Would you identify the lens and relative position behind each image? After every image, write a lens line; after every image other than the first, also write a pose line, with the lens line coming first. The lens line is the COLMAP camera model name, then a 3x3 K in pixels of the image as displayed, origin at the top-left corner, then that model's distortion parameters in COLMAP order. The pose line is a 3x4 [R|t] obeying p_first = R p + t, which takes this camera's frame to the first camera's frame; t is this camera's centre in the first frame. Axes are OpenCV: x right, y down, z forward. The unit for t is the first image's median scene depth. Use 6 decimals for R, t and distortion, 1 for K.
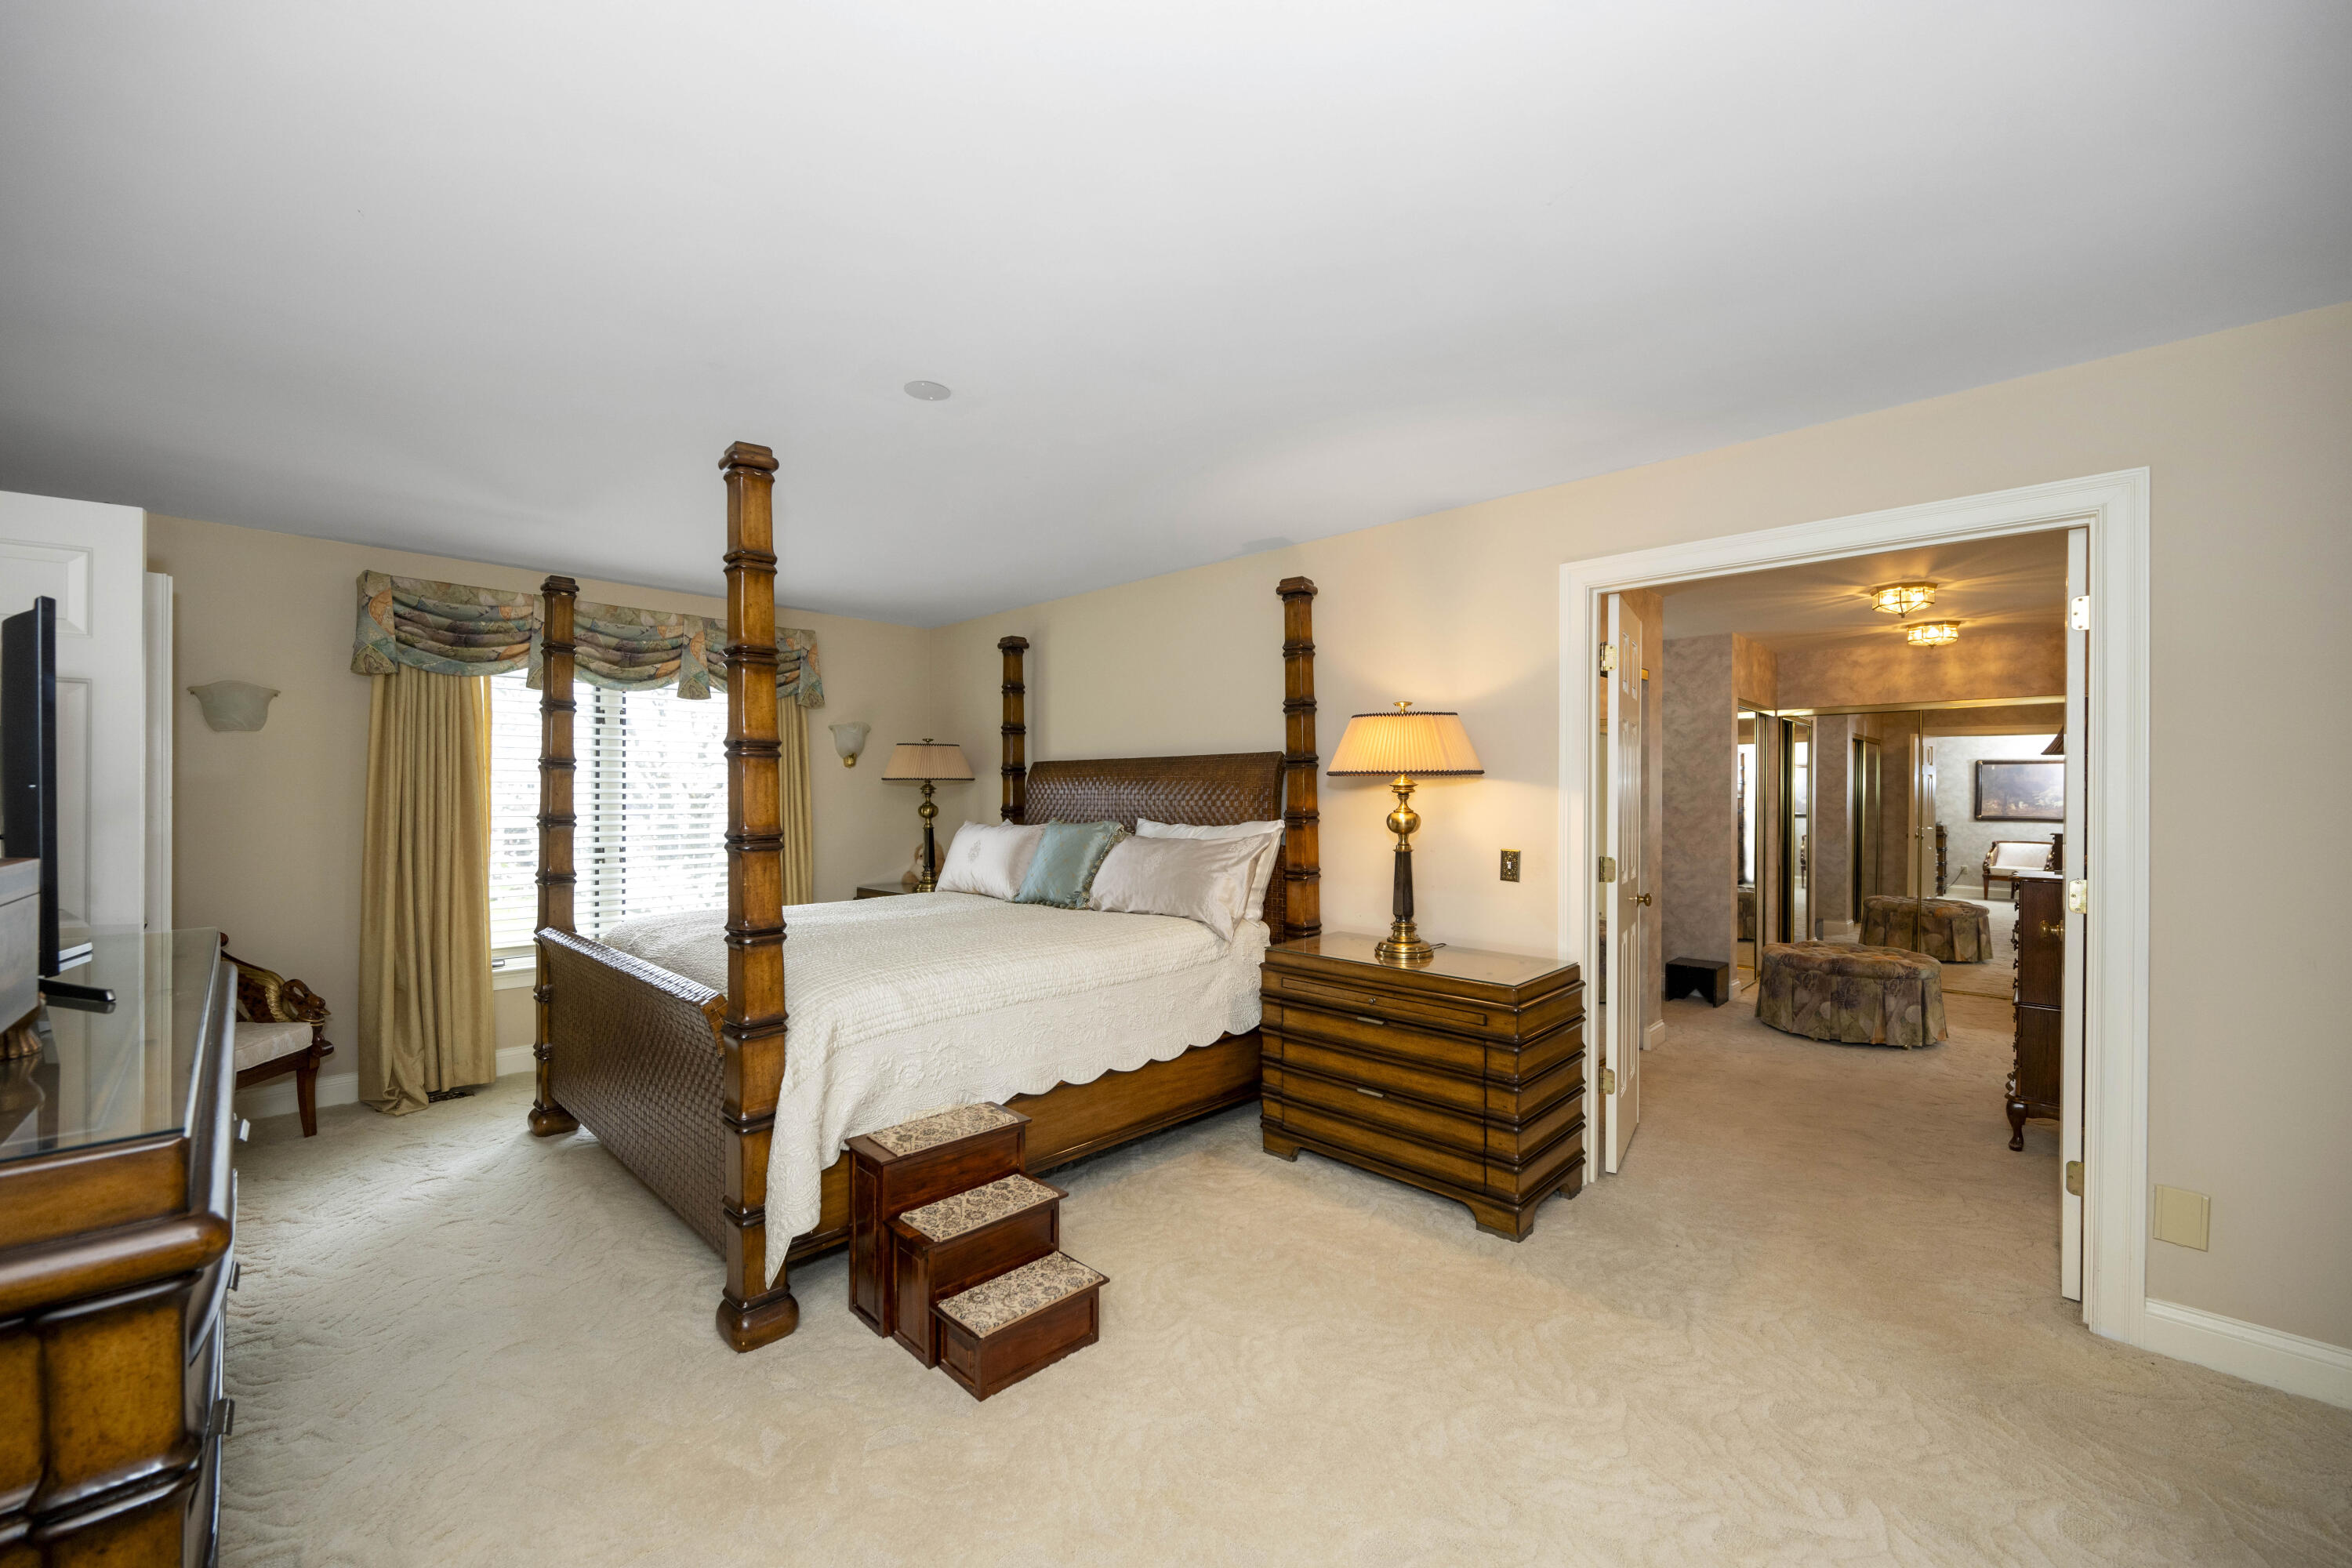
lens RADIAL K [[930.2, 0, 1176.3], [0, 930.2, 800.3], [0, 0, 1]] dist [-0.001208, 0.000120]
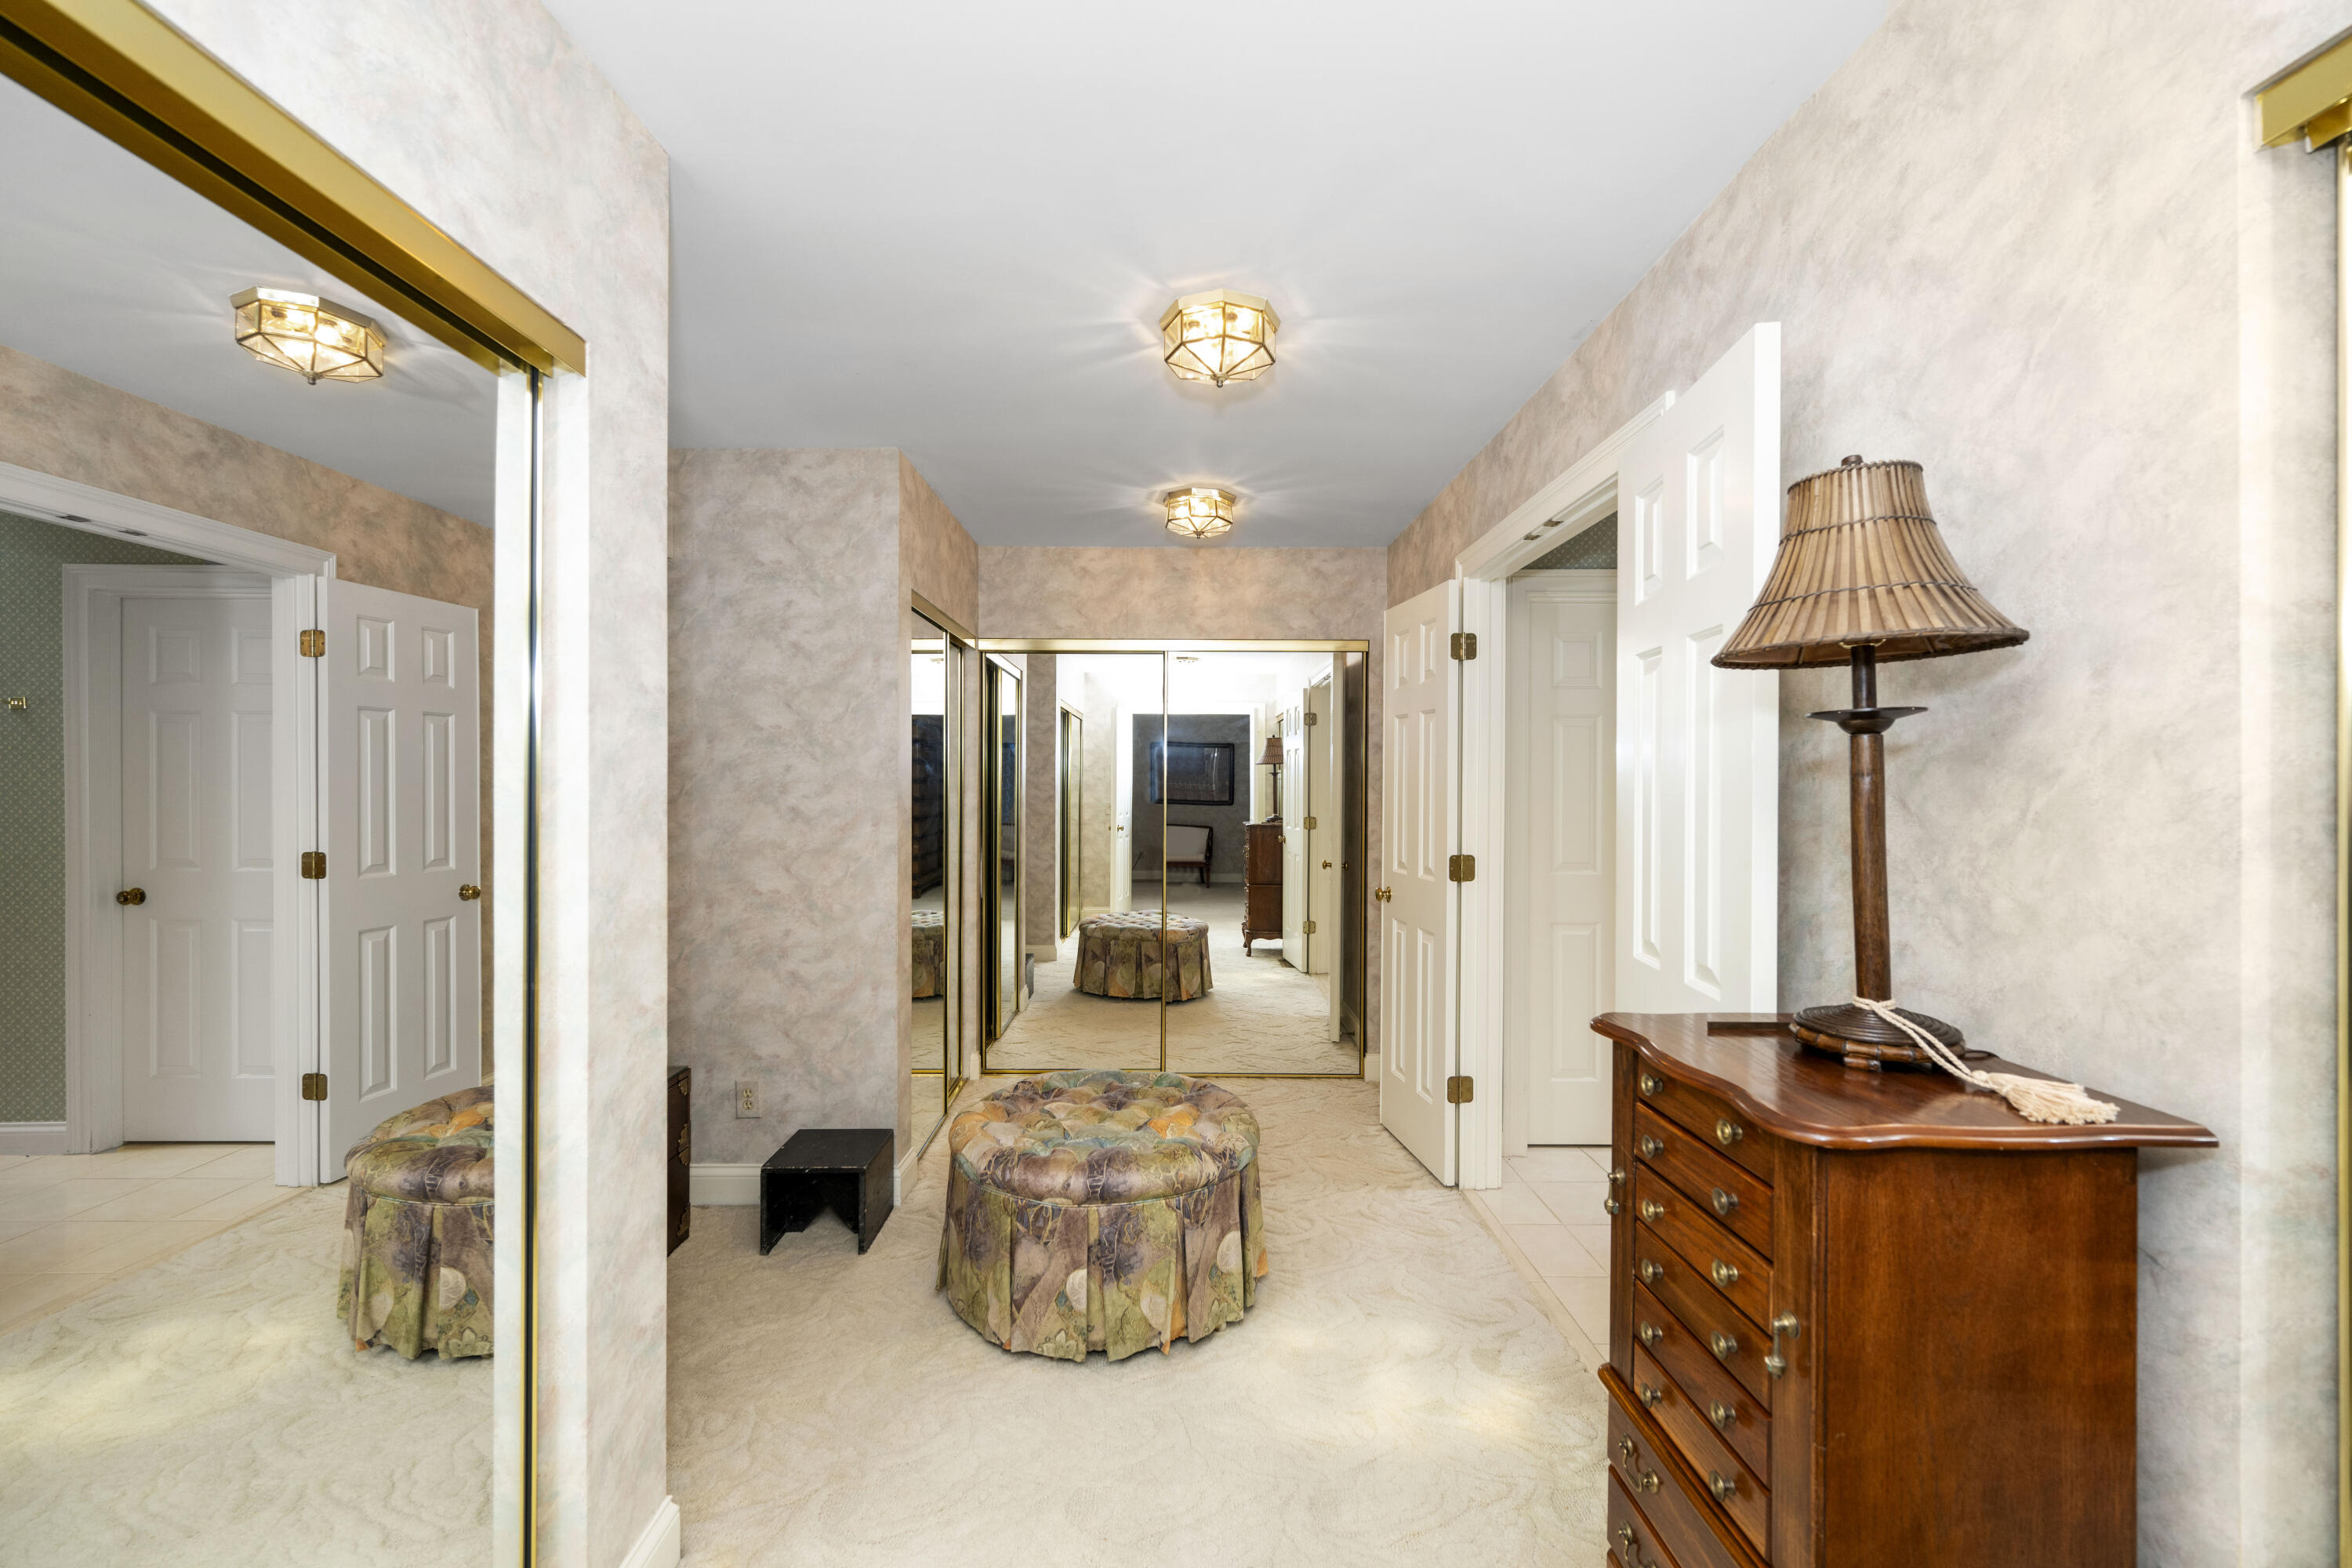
lens RADIAL K [[1003.6, 0, 1177.2], [0, 1003.6, 782.0], [0, 0, 1]] dist [0.000049, 0.001720]
pose [[0.717097, -0.002312, 0.696969, 0.326025], [0.000381, 0.999996, 0.002925, -0.007147], [-0.696973, -0.001832, 0.717095, 0.506561]]
